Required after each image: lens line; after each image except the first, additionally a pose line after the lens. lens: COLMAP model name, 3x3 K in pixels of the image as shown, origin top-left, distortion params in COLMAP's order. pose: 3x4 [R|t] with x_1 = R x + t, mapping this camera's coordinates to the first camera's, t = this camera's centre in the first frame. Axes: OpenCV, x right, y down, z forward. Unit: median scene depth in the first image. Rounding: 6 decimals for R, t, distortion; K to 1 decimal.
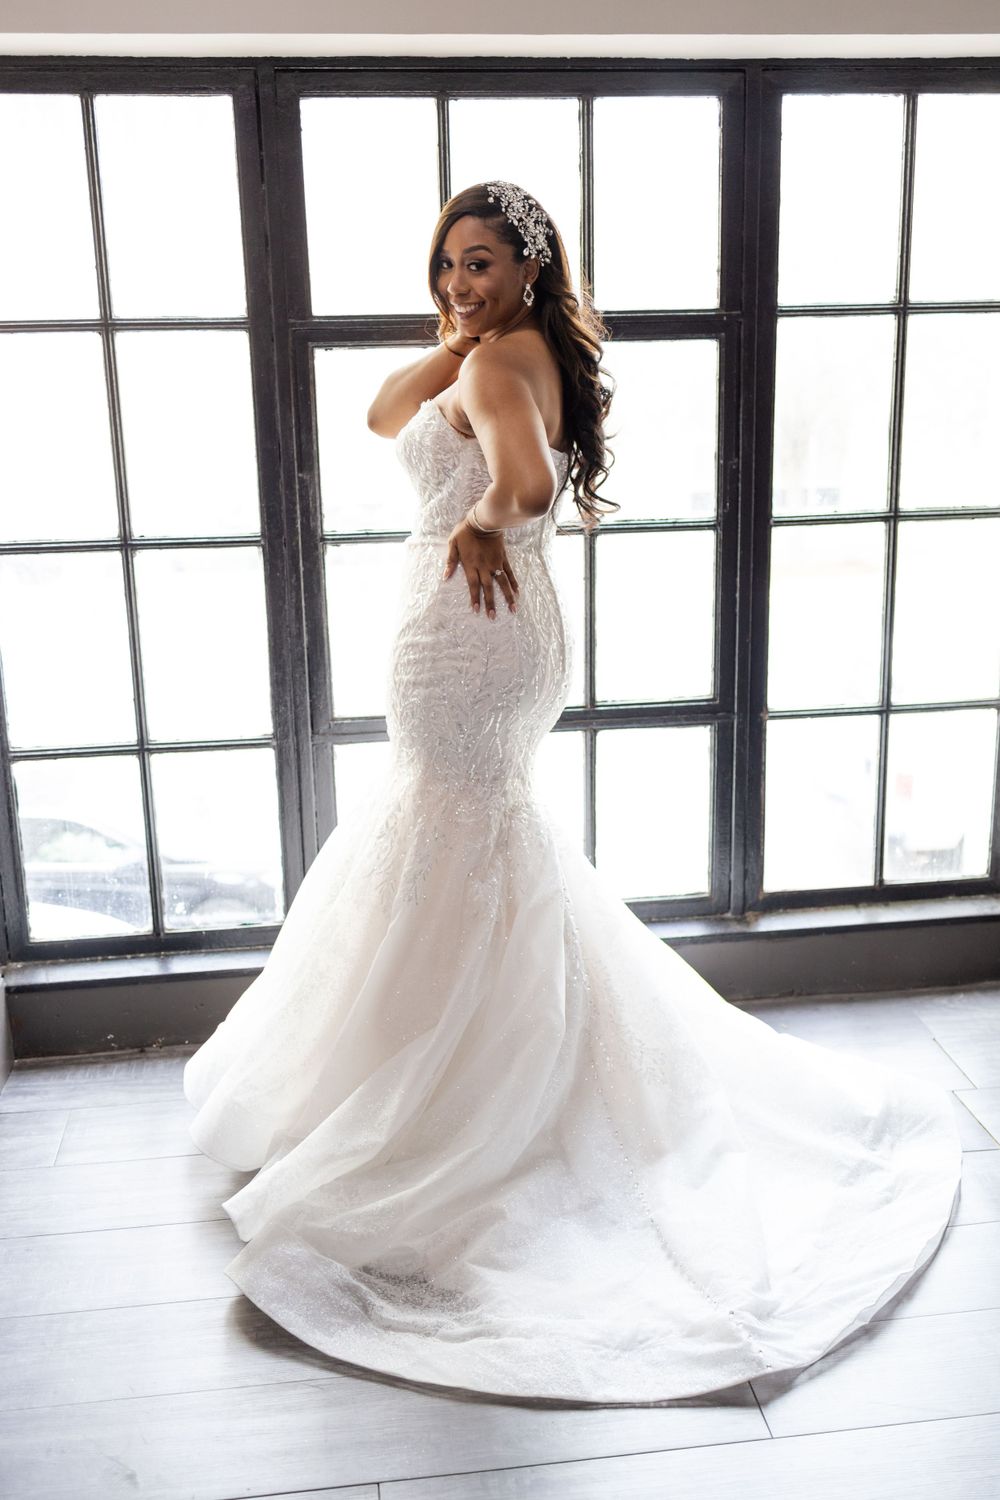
lens RADIAL K [[1683.8, 0, 491.0], [0, 1683.8, 754.2], [0, 0, 1]] dist [0.036125, 0.000000]
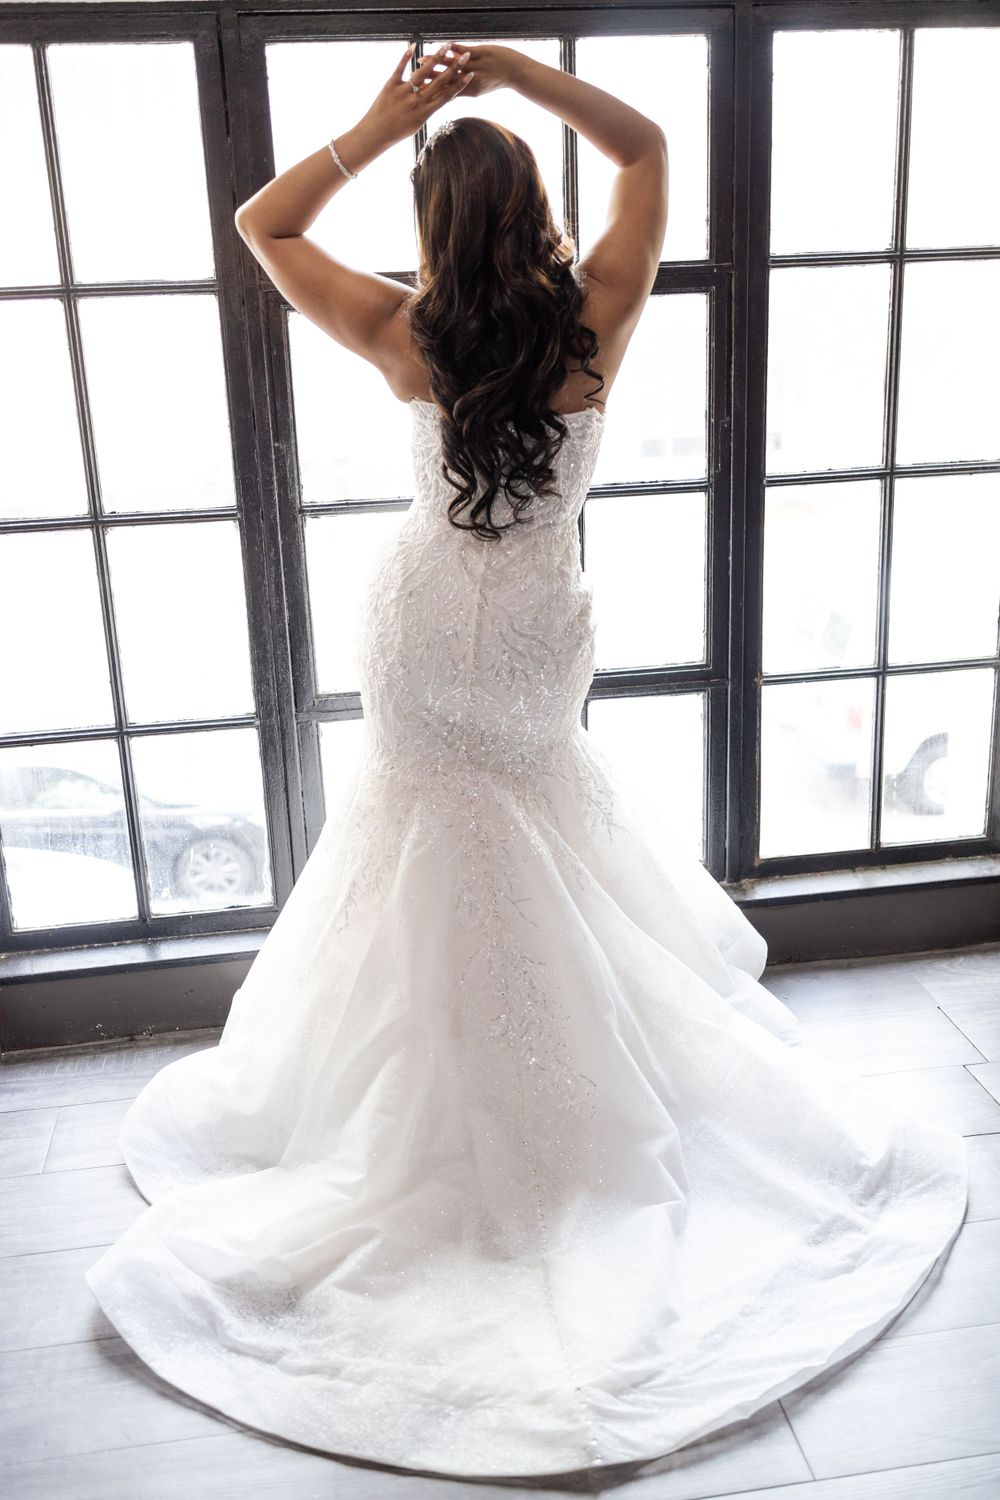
lens RADIAL K [[1532.0, 0, 469.7], [0, 1532.0, 739.4], [0, 0, 1]] dist [0.017436, 0.000000]
pose [[0.999668, -0.023769, 0.009958, -0.015790], [0.023336, 0.998863, 0.041572, -0.031358], [-0.010935, -0.041325, 0.999086, 0.119137]]
